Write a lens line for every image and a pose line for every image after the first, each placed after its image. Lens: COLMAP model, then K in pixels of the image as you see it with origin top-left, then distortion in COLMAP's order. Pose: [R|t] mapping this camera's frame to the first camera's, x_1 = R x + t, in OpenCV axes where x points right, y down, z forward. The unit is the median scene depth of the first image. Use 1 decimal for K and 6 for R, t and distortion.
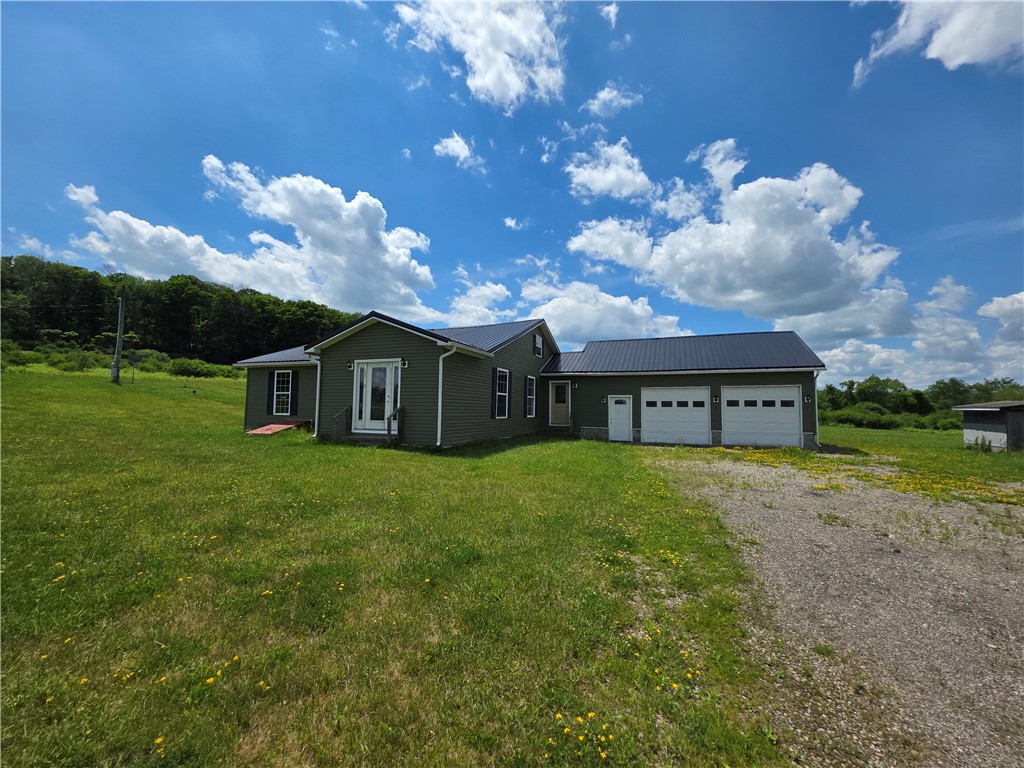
lens RADIAL K [[411.8, 0, 512.0], [0, 411.8, 384.0], [0, 0, 1]] dist [0.002109, 0.000040]
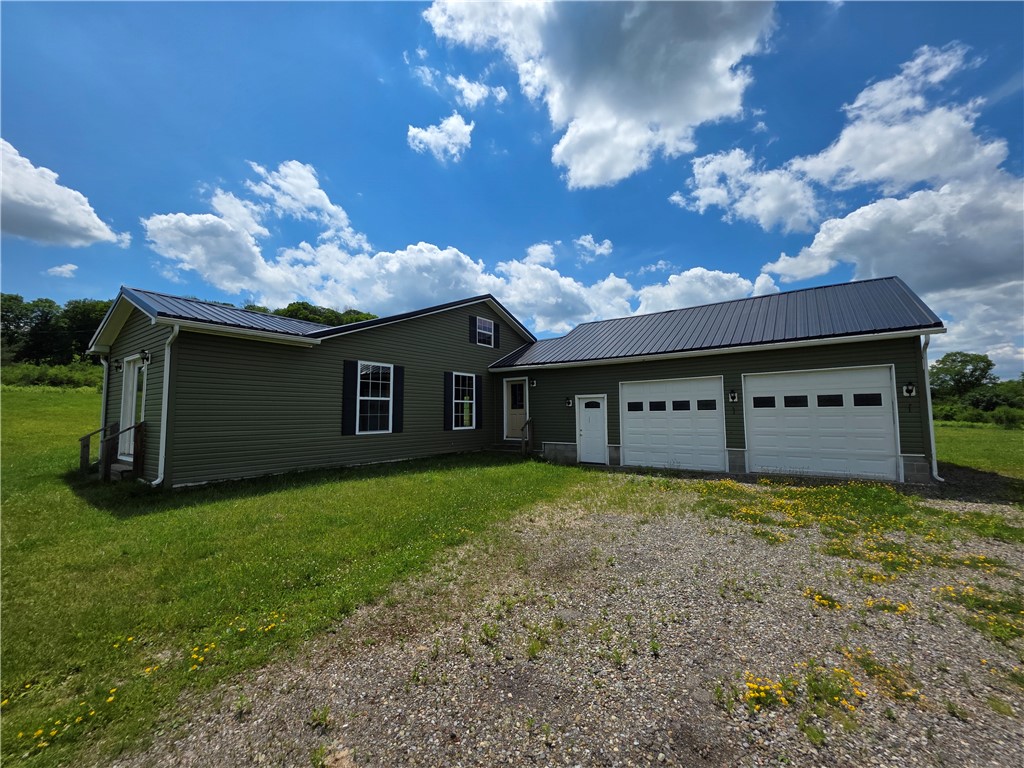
lens RADIAL K [[411.8, 0, 512.0], [0, 411.8, 384.0], [0, 0, 1]] dist [0.002109, 0.000040]
pose [[0.968894, -0.040137, -0.244199, 0.316484], [0.037106, 0.999167, -0.017000, 0.016930], [0.244678, 0.007410, 0.969576, 0.326208]]
